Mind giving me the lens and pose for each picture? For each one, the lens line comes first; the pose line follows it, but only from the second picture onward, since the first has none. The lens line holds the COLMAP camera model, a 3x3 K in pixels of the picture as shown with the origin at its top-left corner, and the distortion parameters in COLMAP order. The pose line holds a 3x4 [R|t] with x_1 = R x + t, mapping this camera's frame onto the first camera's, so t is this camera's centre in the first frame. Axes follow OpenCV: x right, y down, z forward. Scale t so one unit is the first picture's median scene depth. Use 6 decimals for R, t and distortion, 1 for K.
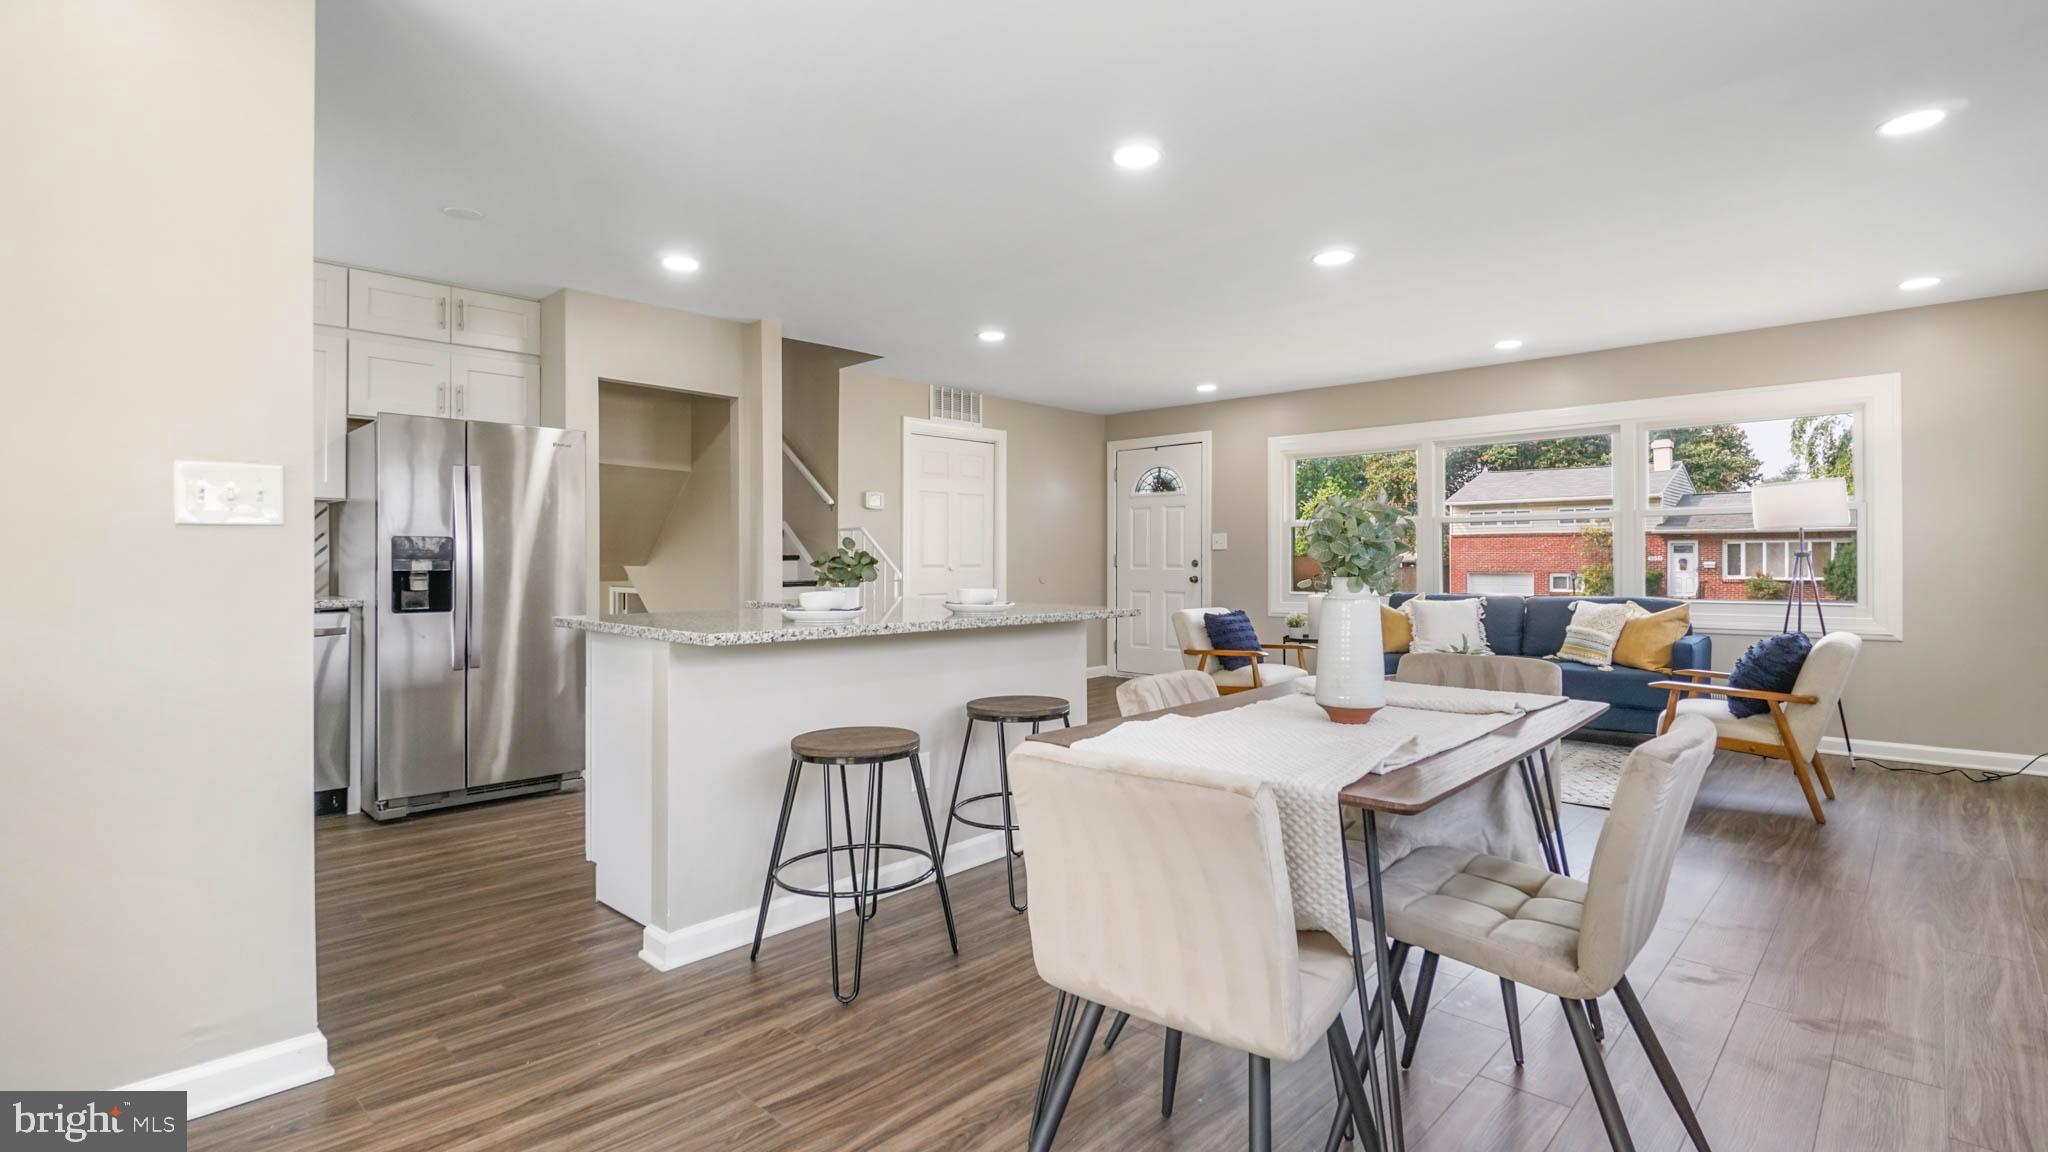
lens RADIAL K [[936.5, 0, 1036.0], [0, 936.5, 565.7], [0, 0, 1]] dist [-0.013032, -0.001765]
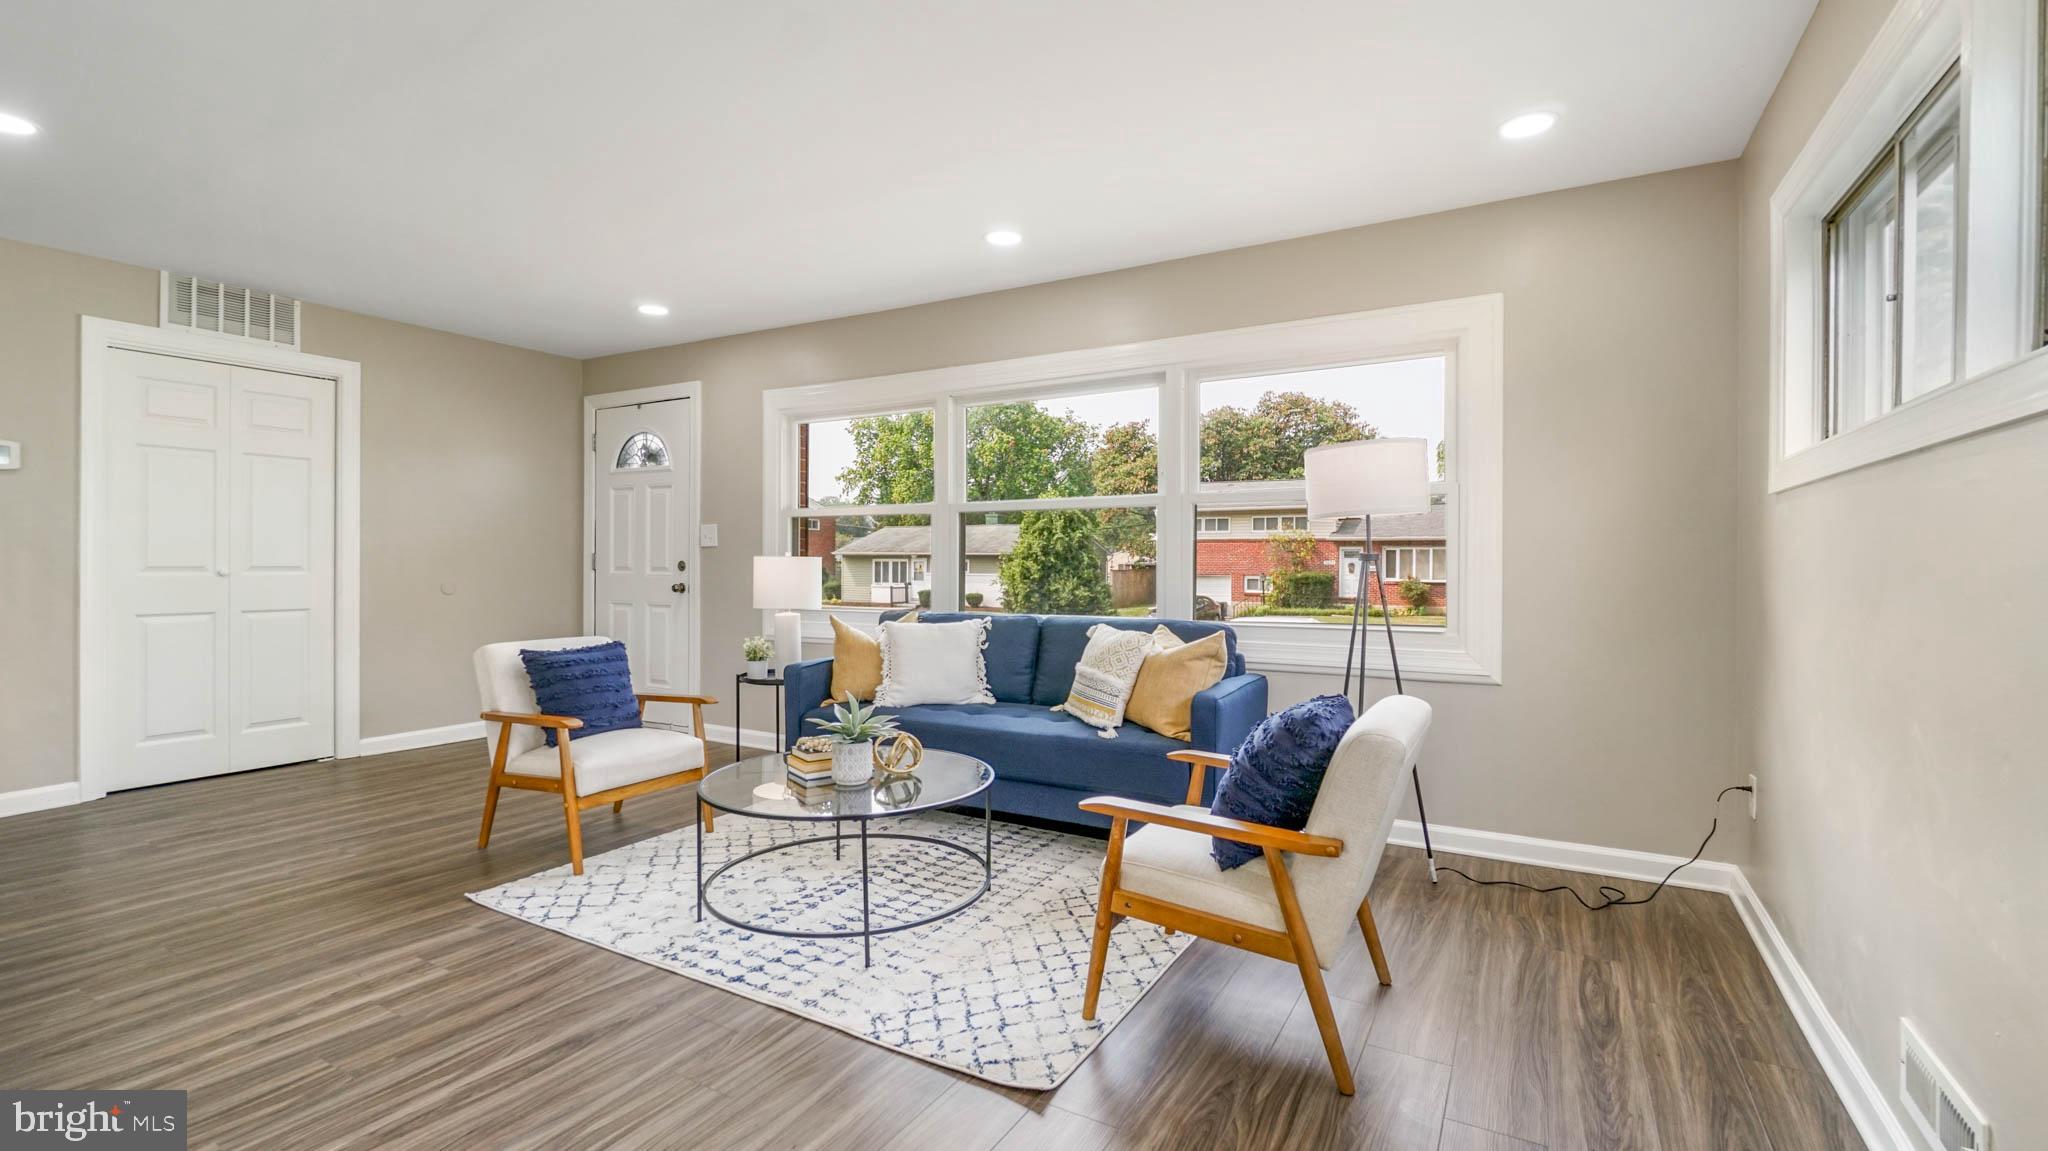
lens RADIAL K [[936.5, 0, 1011.6], [0, 936.5, 577.4], [0, 0, 1]] dist [-0.013032, -0.001765]
pose [[0.967262, 0.000984, 0.253779, 0.284828], [-0.003691, 0.999941, 0.010191, -0.002466], [-0.253754, -0.010794, 0.967209, 0.294139]]
